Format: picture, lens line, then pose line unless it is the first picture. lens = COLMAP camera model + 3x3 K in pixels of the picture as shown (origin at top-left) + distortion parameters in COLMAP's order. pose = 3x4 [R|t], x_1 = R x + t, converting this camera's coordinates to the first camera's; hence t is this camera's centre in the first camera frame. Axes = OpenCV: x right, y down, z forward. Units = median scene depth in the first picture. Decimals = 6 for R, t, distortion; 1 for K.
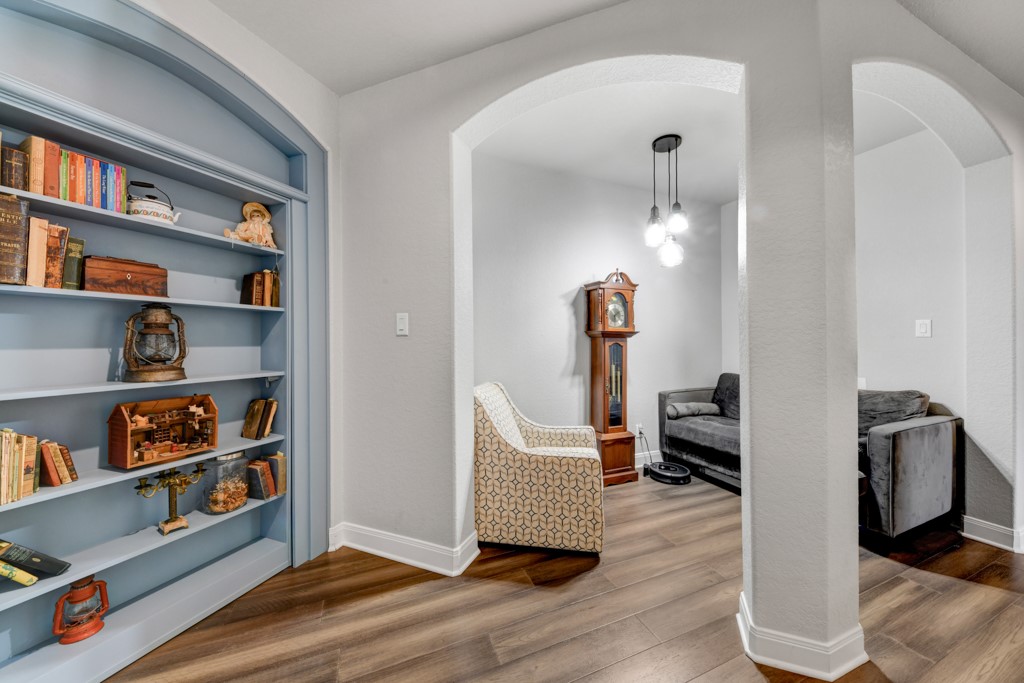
lens RADIAL K [[361.5, 0, 513.3], [0, 361.5, 335.7], [0, 0, 1]] dist [-0.000216, -0.000057]
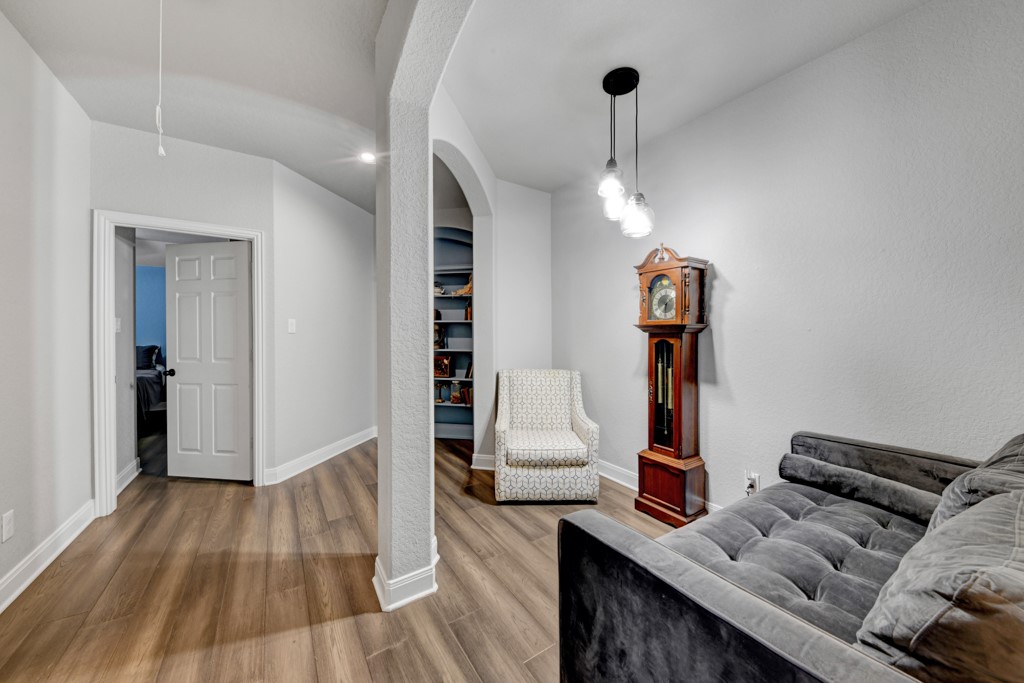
lens RADIAL K [[358.3, 0, 516.3], [0, 358.3, 337.2], [0, 0, 1]] dist [-0.000006, -0.000090]
pose [[0.187133, 0.003456, -0.982328, 1.583386], [0.007628, 0.999959, 0.004971, 0.014984], [0.982305, -0.008423, 0.187099, 0.878335]]
